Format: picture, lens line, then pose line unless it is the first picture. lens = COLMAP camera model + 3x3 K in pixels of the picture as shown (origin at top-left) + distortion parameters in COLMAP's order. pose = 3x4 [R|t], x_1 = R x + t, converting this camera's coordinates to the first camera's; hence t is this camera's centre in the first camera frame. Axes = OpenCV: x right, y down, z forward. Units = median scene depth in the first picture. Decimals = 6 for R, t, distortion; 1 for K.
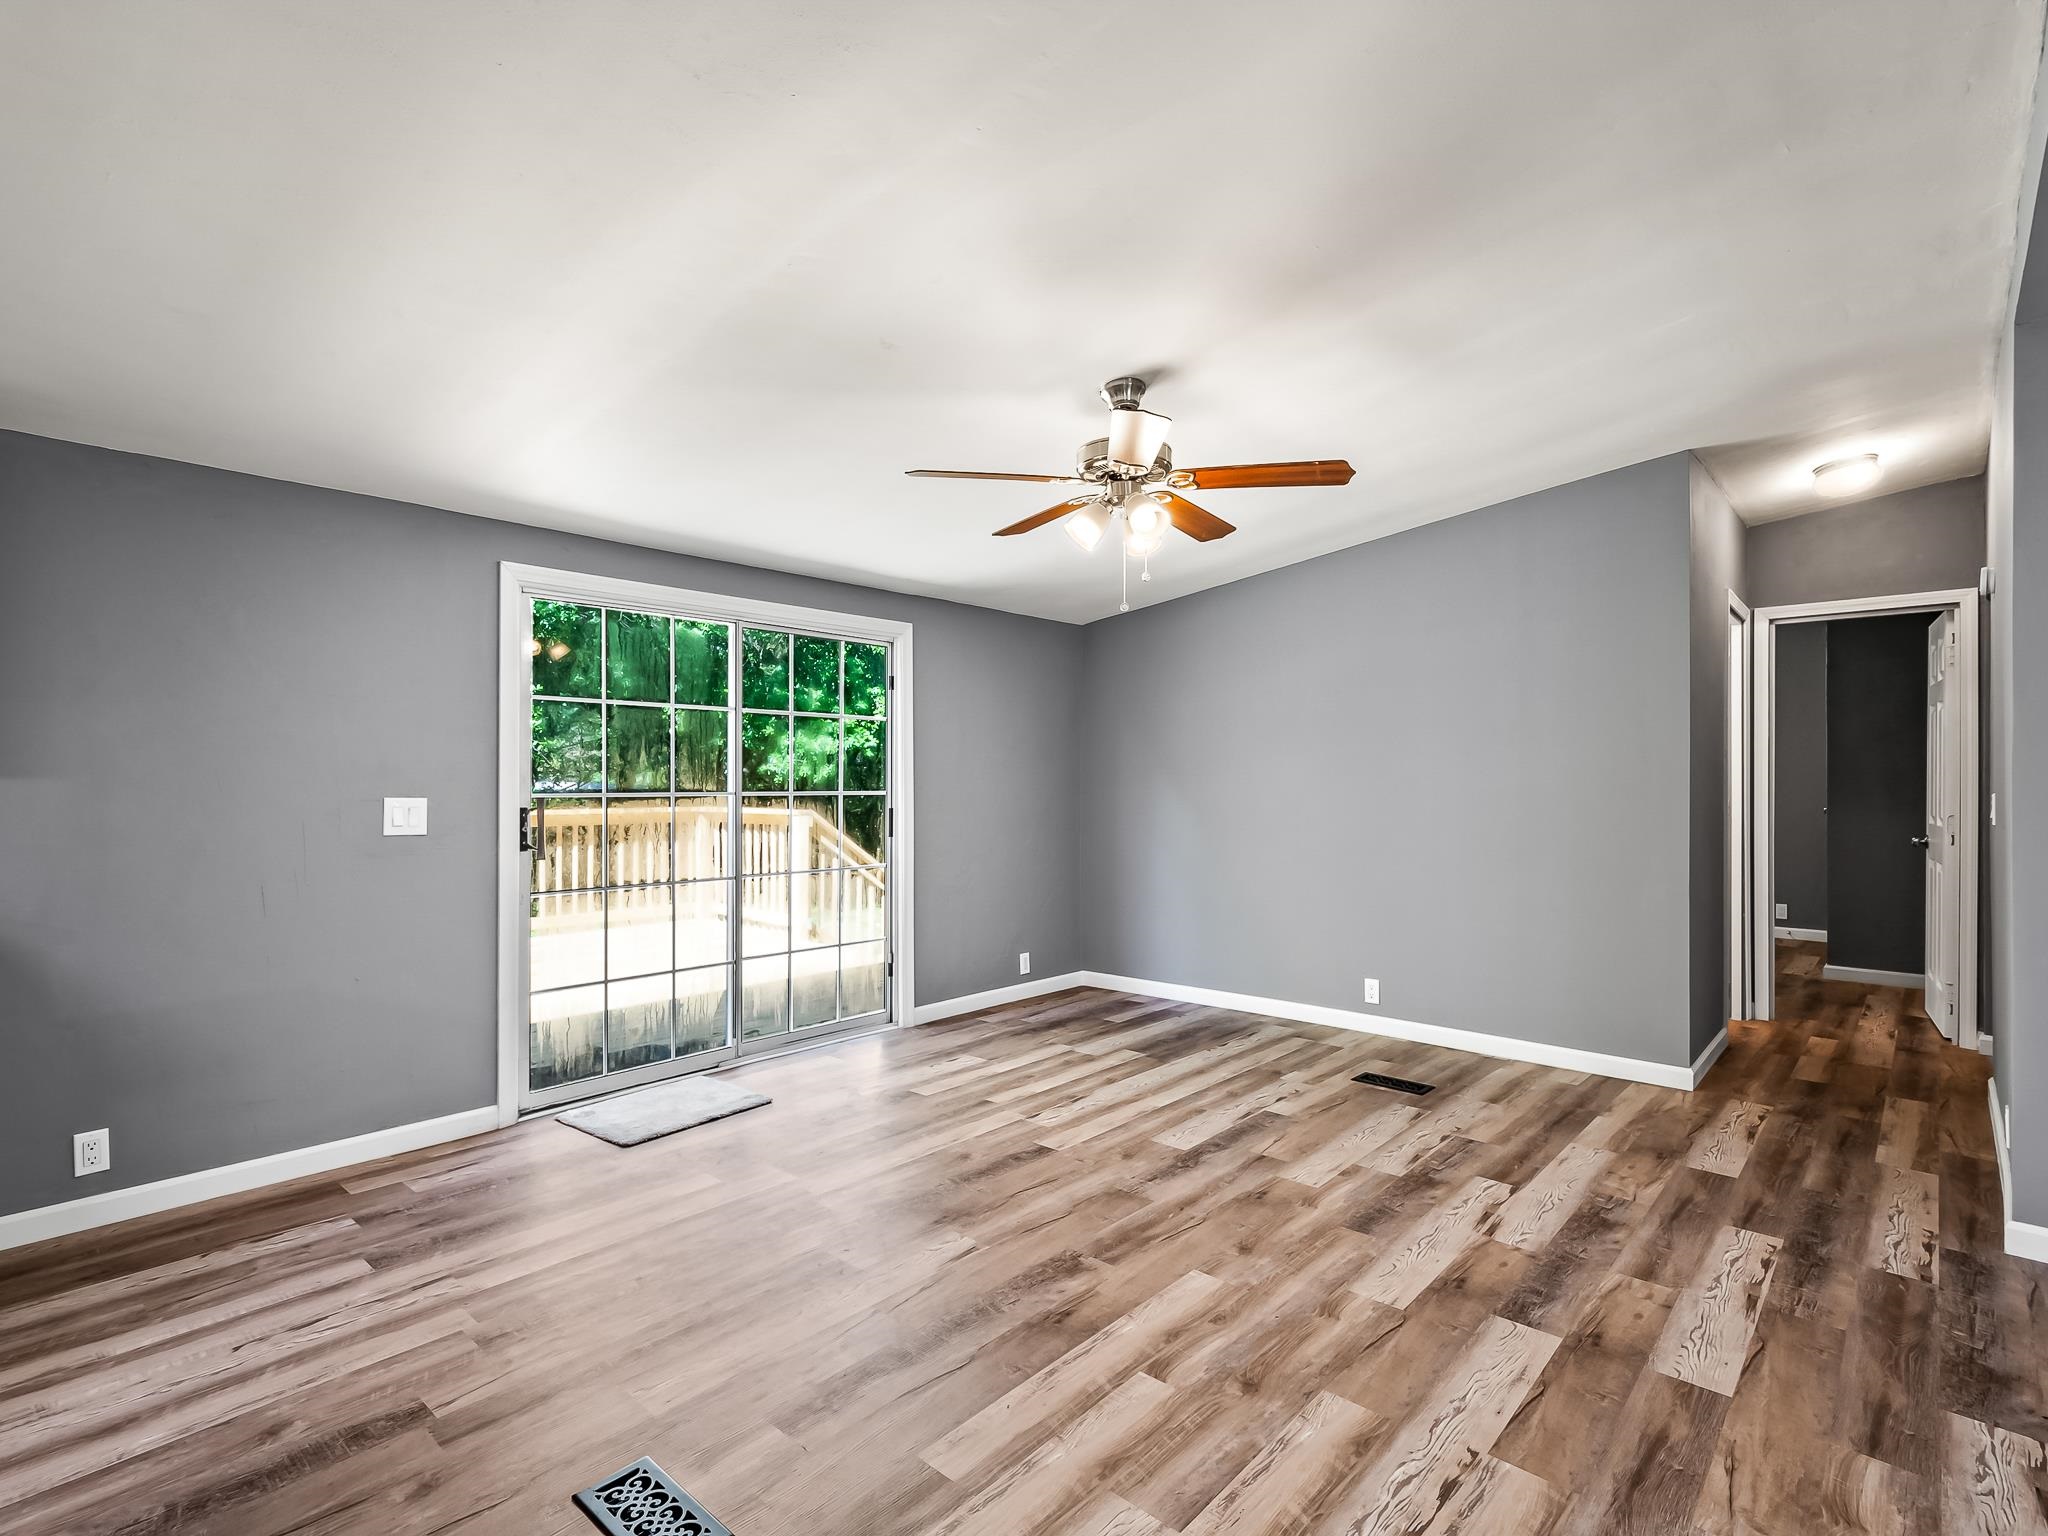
lens RADIAL K [[1004.7, 0, 1036.0], [0, 1004.7, 774.6], [0, 0, 1]] dist [0.006315, -0.000158]
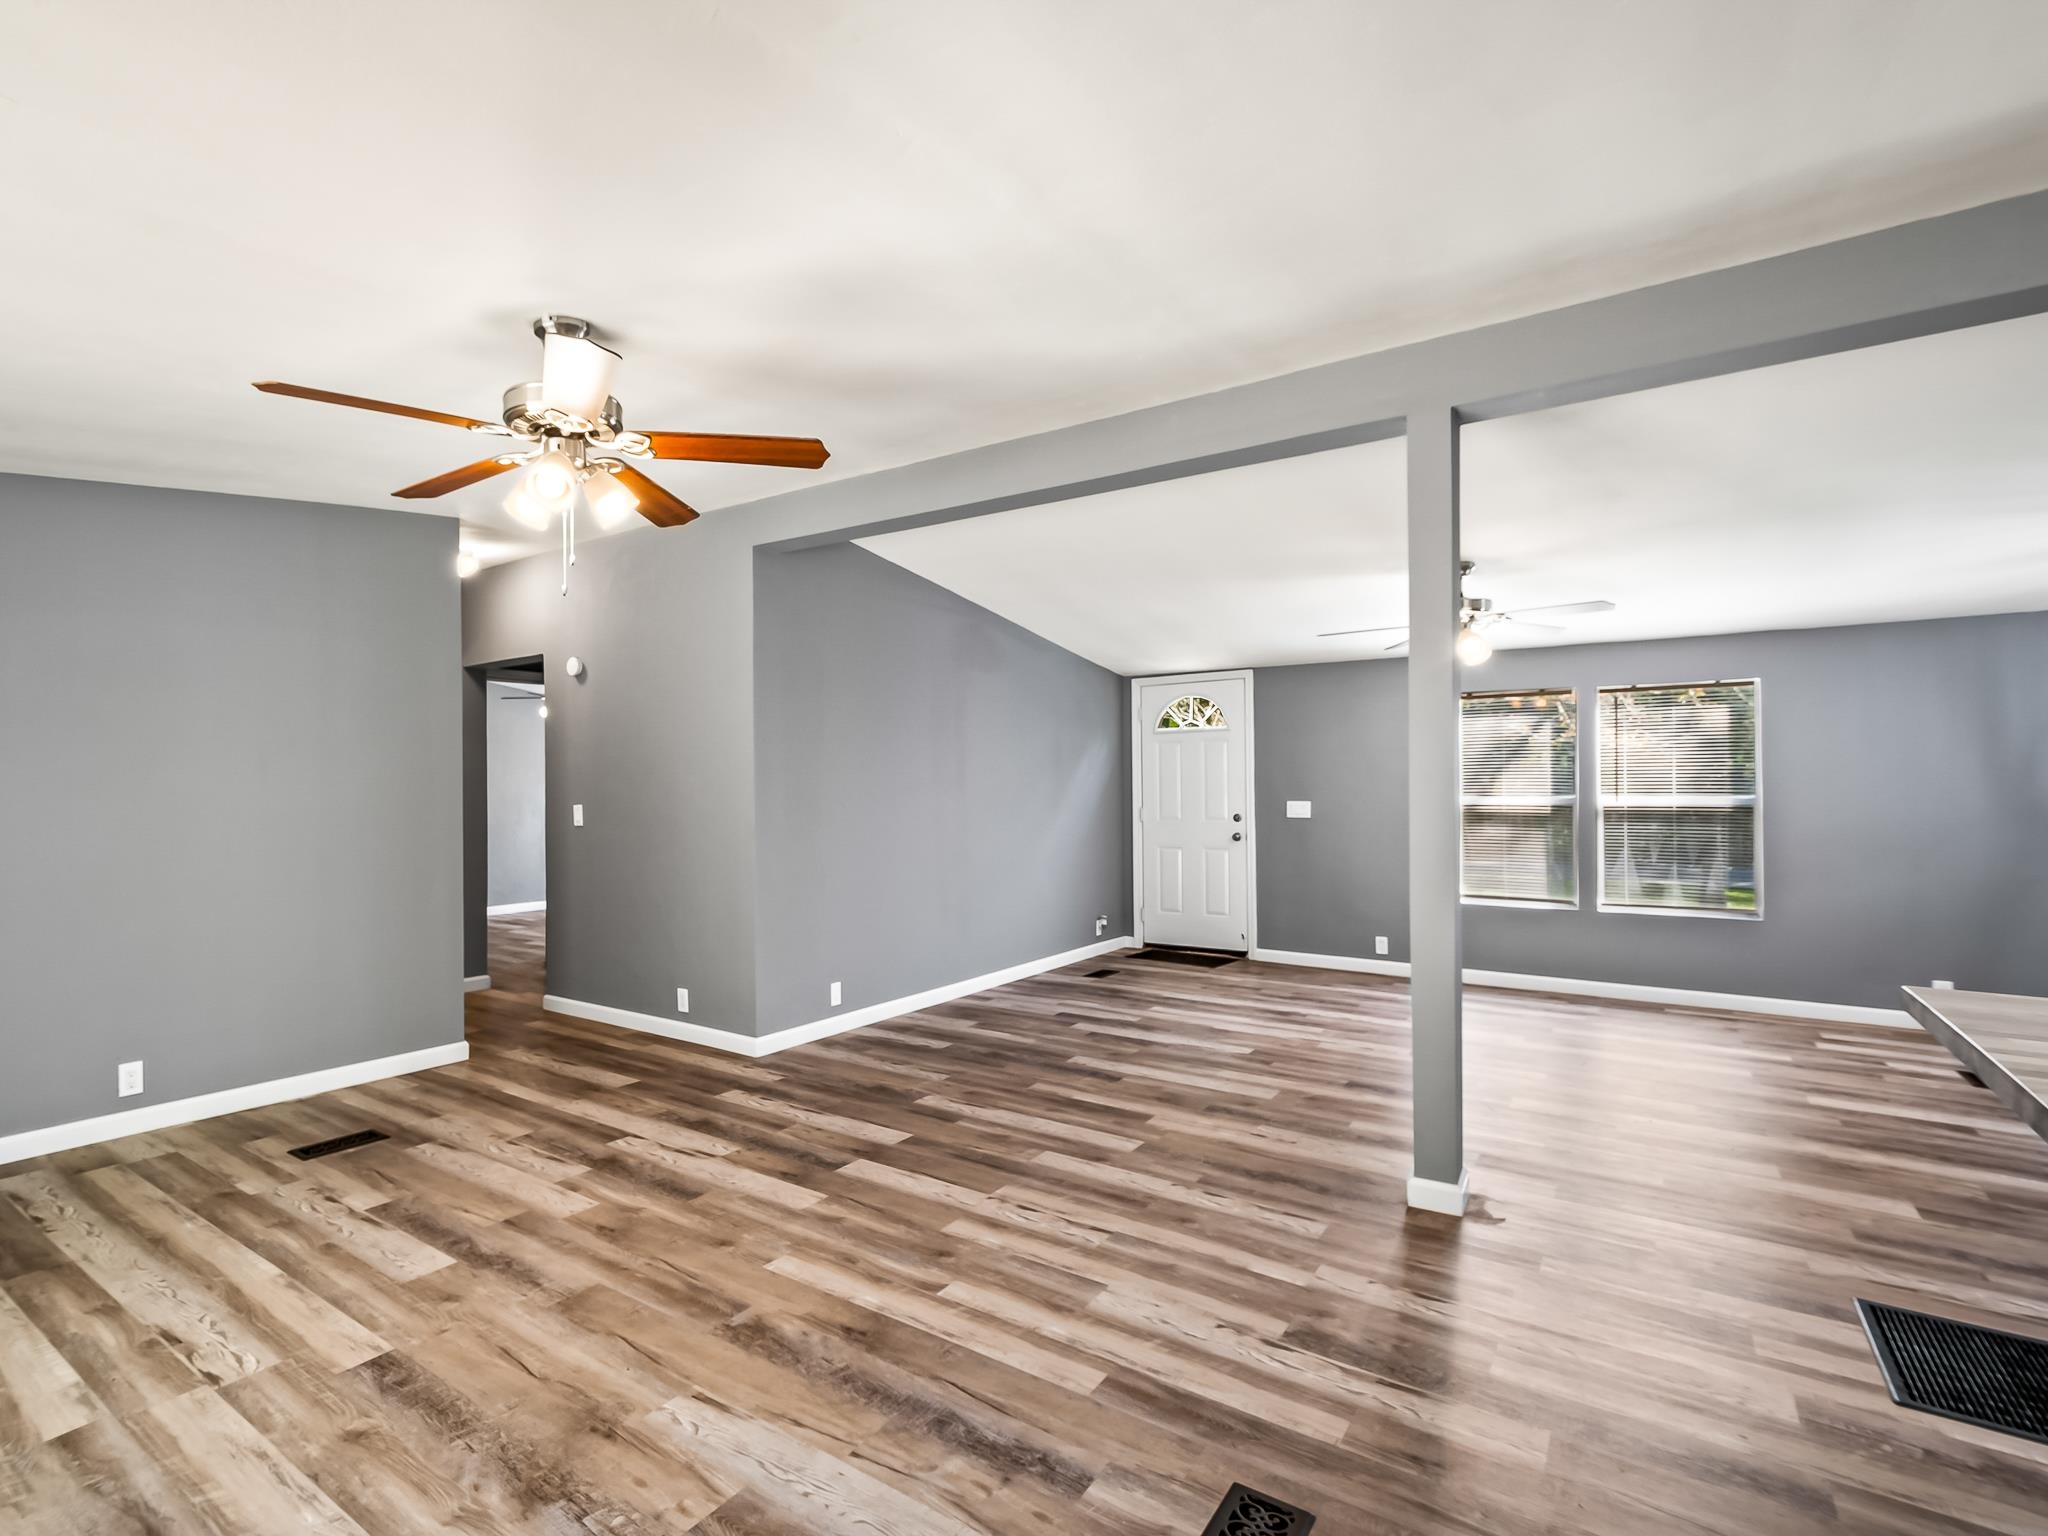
lens RADIAL K [[1005.7, 0, 880.1], [0, 1005.7, 787.7], [0, 0, 1]] dist [0.005166, -0.000048]
pose [[-0.072542, 0.004067, 0.997357, -0.700791], [-0.000326, 0.999992, -0.004101, -0.000393], [-0.997365, -0.000623, -0.072540, 0.748376]]
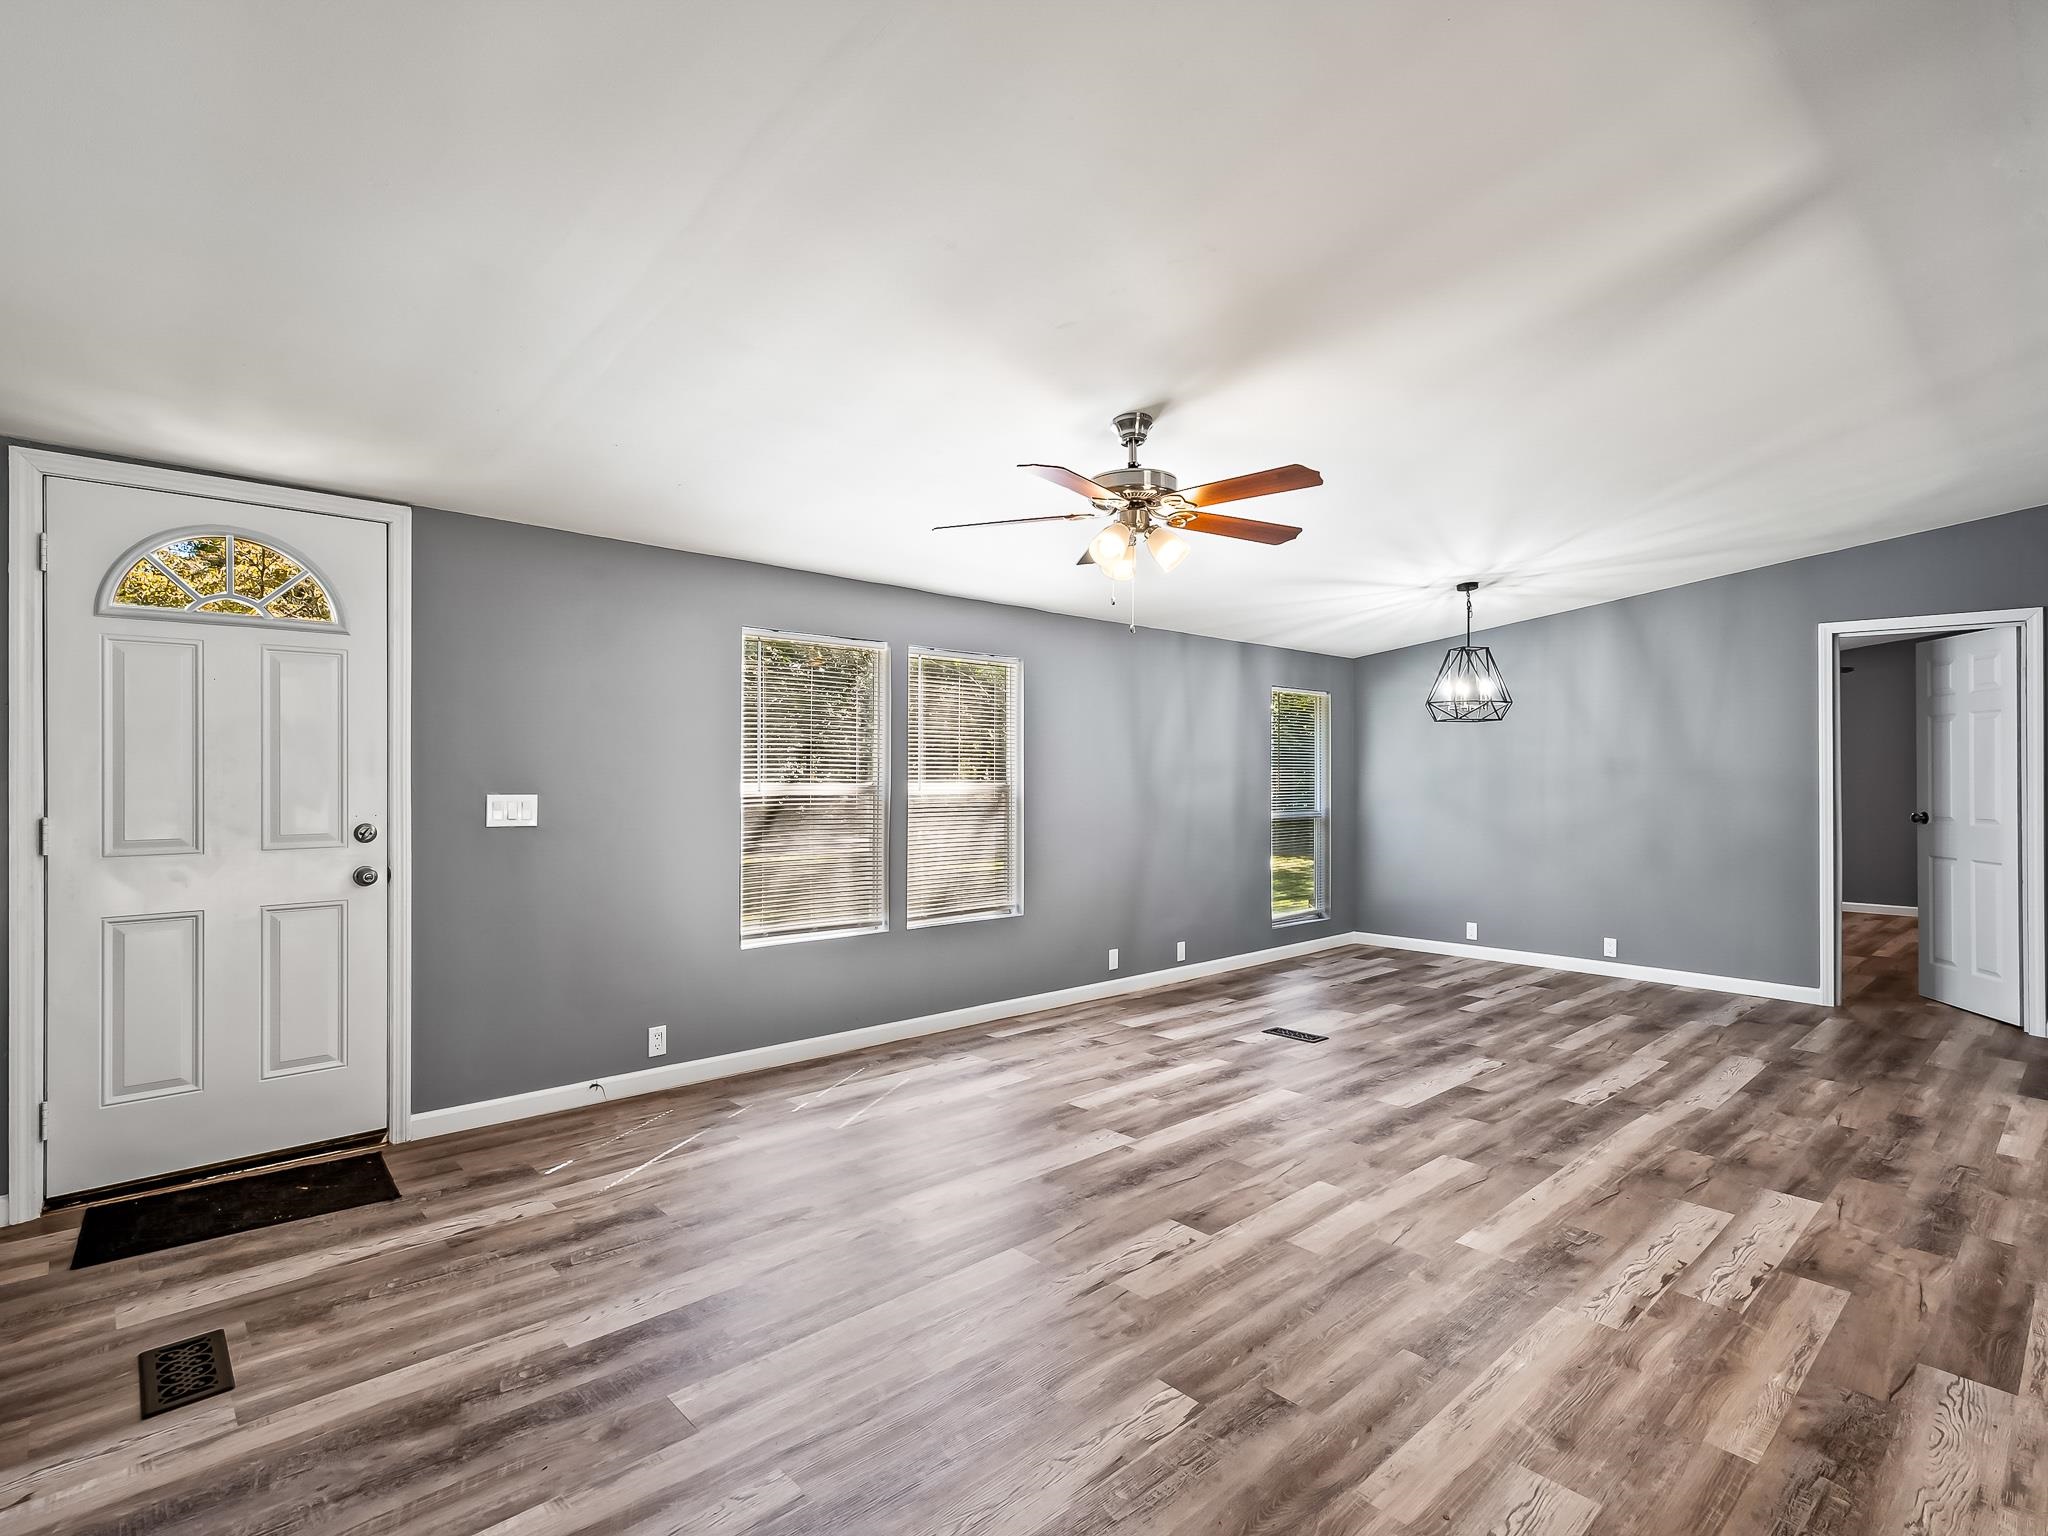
lens RADIAL K [[1012.8, 0, 1046.1], [0, 1012.8, 770.6], [0, 0, 1]] dist [0.010491, -0.001867]
pose [[-0.996271, -0.004715, 0.086153, 0.785924], [-0.005352, 0.999960, -0.007169, -0.001086], [-0.086116, -0.007603, -0.996256, 0.737298]]
